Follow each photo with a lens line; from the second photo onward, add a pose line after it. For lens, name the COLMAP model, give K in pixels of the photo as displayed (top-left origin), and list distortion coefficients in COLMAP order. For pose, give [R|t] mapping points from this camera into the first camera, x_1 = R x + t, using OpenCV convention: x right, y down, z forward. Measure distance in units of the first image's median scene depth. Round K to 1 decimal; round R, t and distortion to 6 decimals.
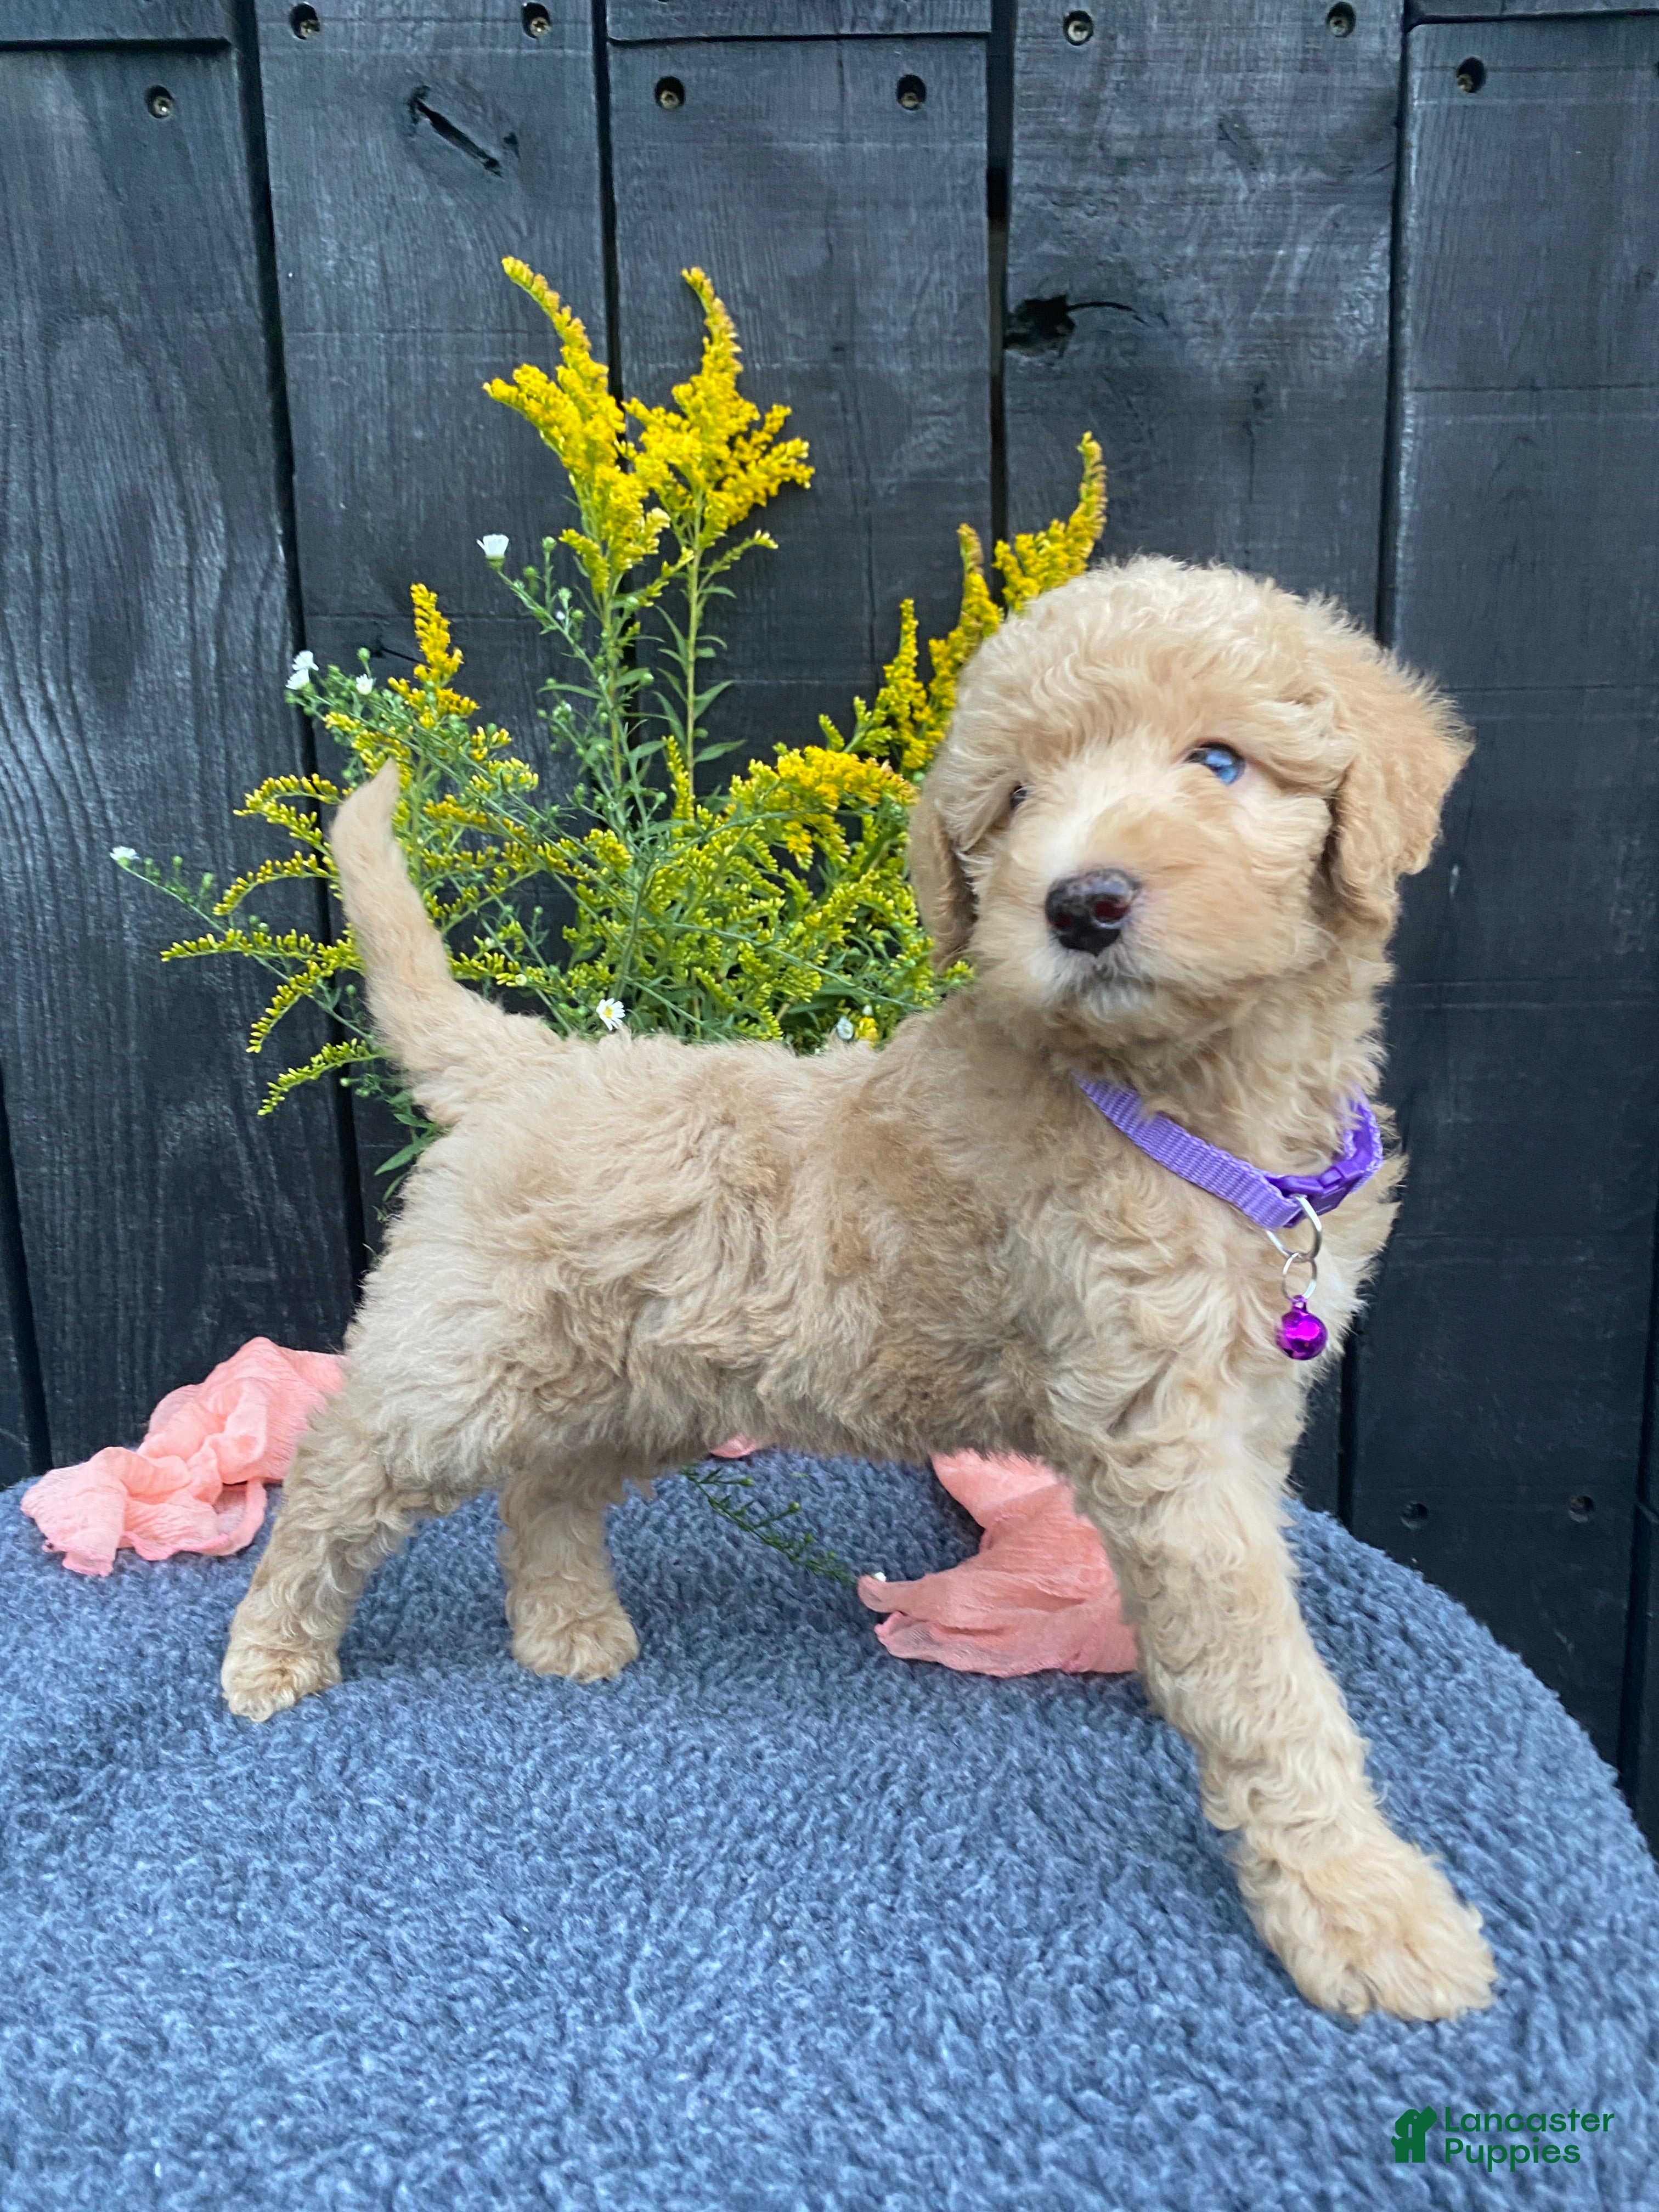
lens RADIAL K [[1833.4, 0, 783.8], [0, 1833.4, 1097.2], [0, 0, 1]] dist [-0.020137, 0.013500]
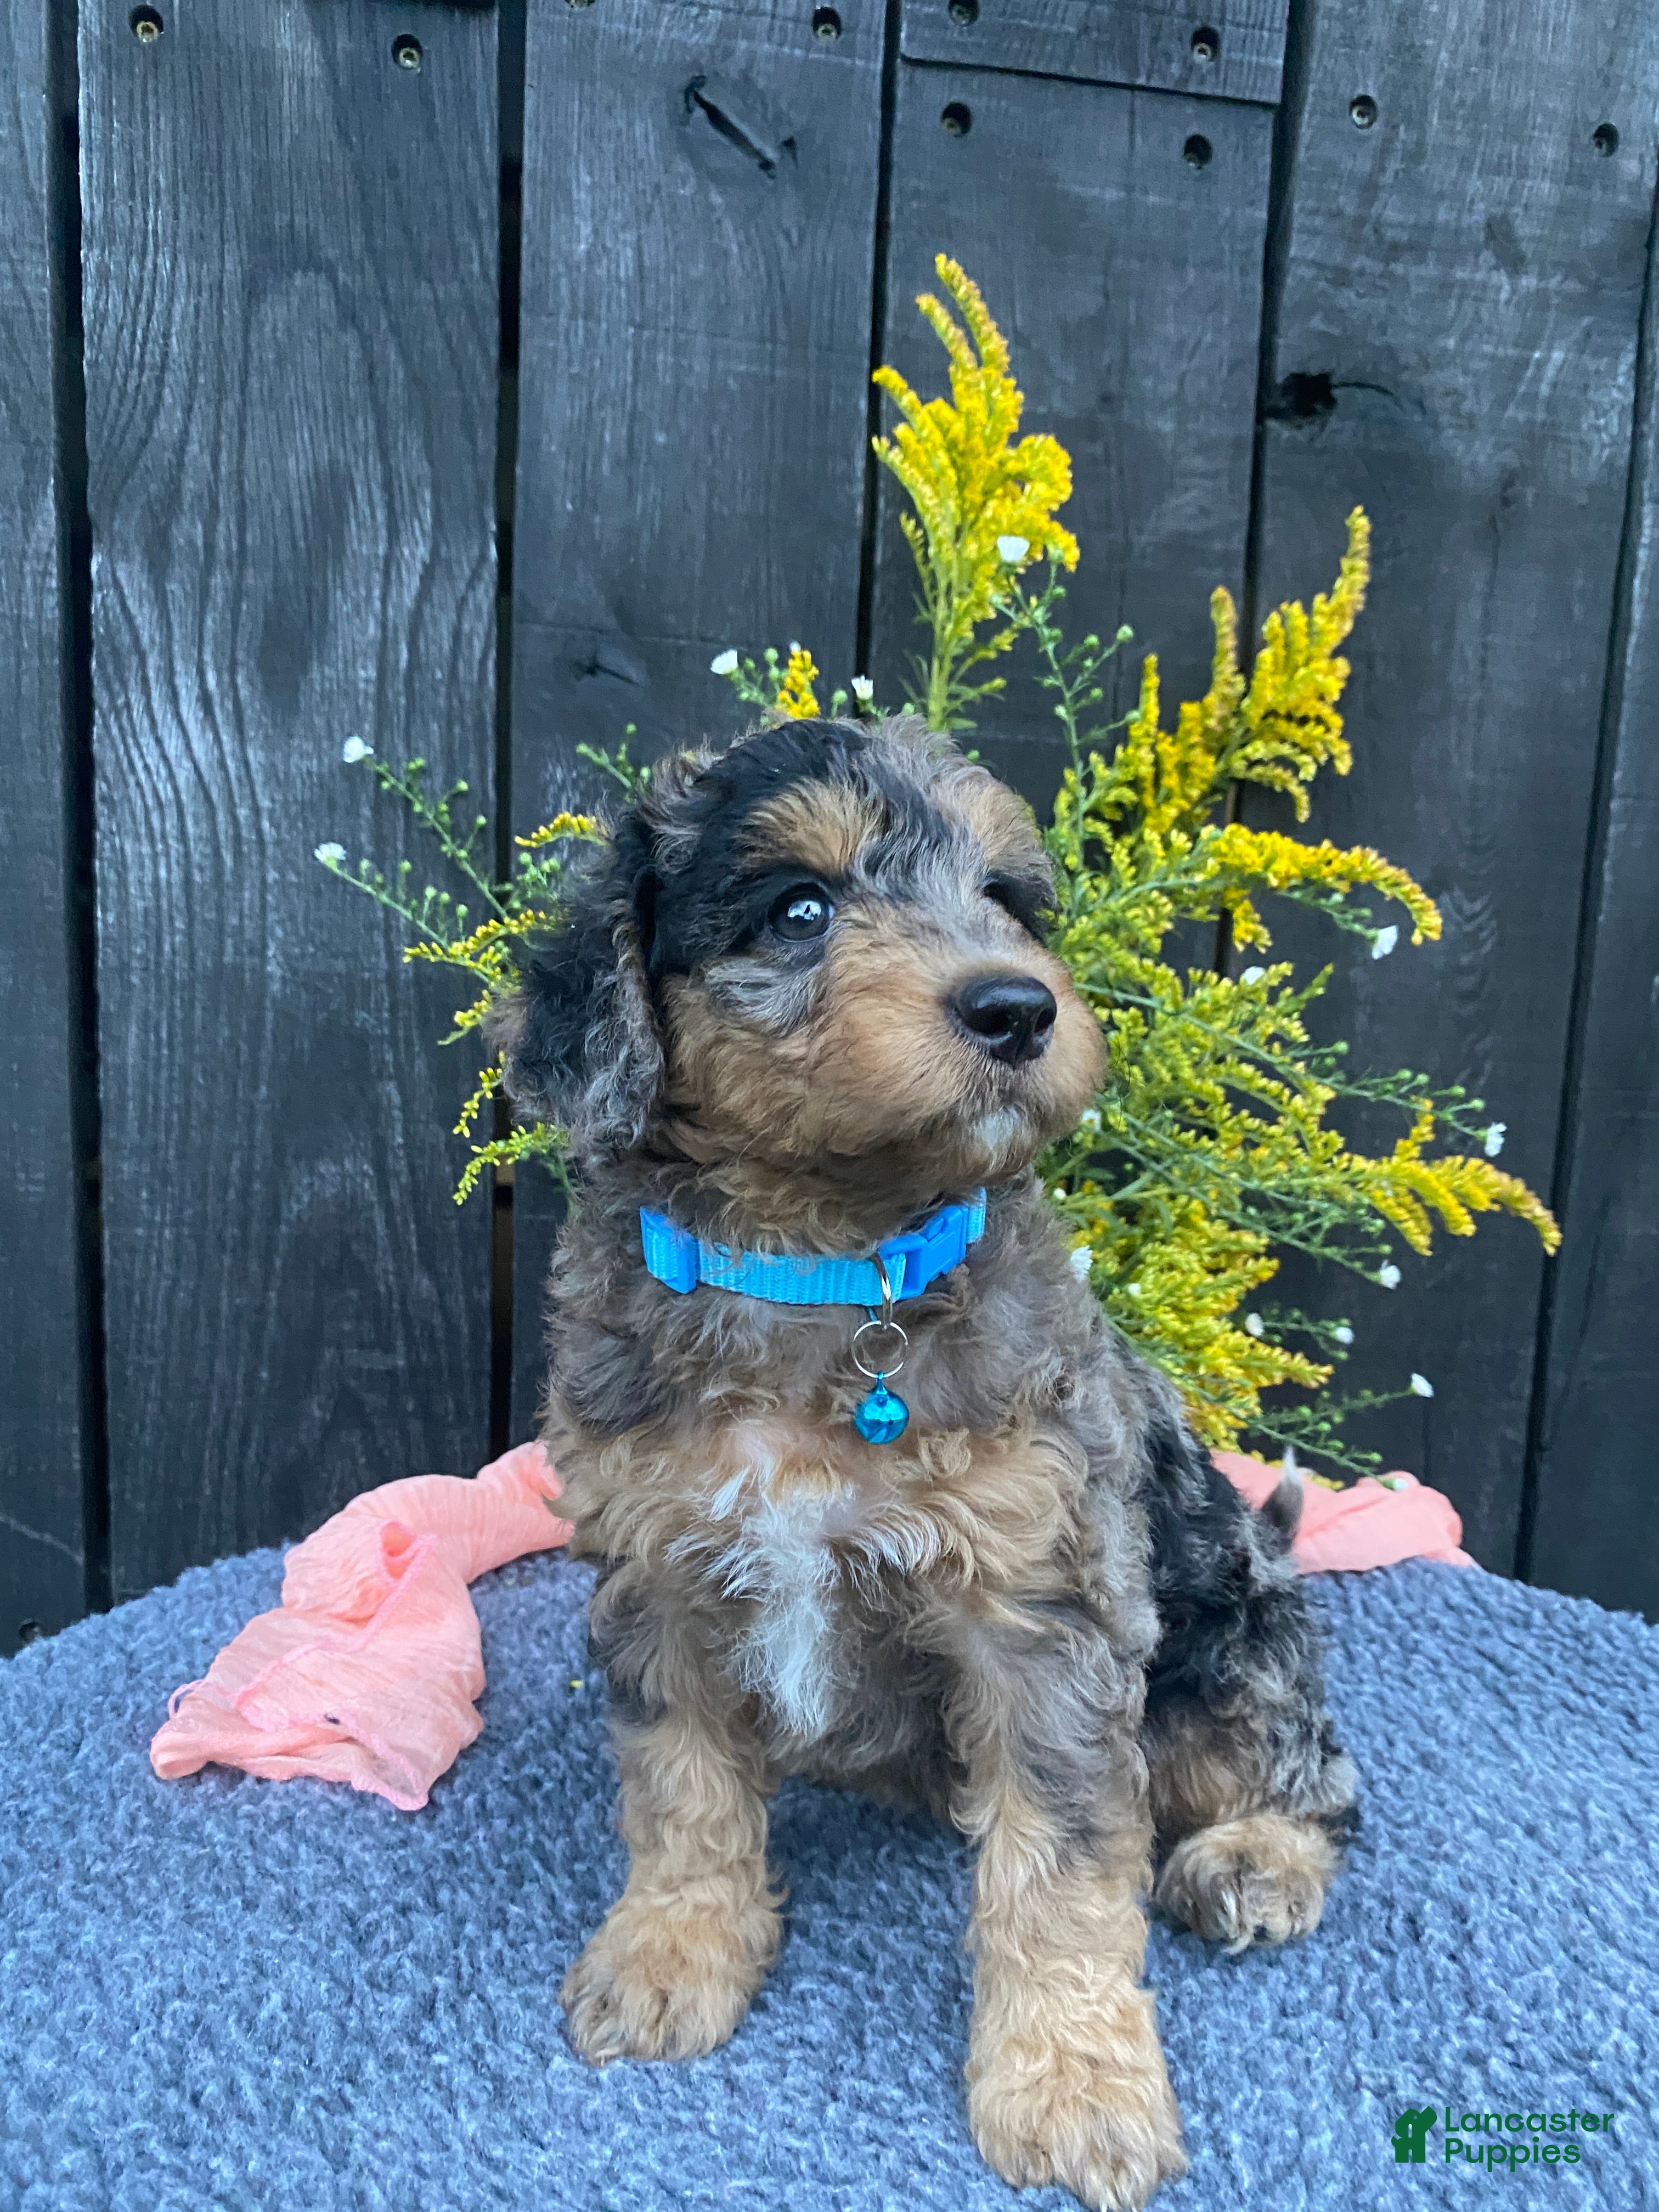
lens RADIAL K [[1833.4, 0, 783.8], [0, 1833.4, 1097.2], [0, 0, 1]] dist [-0.020137, 0.013500]
pose [[0.984939, 0.048531, 0.165954, -0.280766], [-0.034878, 0.995836, -0.084223, 0.043193], [-0.169350, 0.077166, 0.982530, 0.113011]]
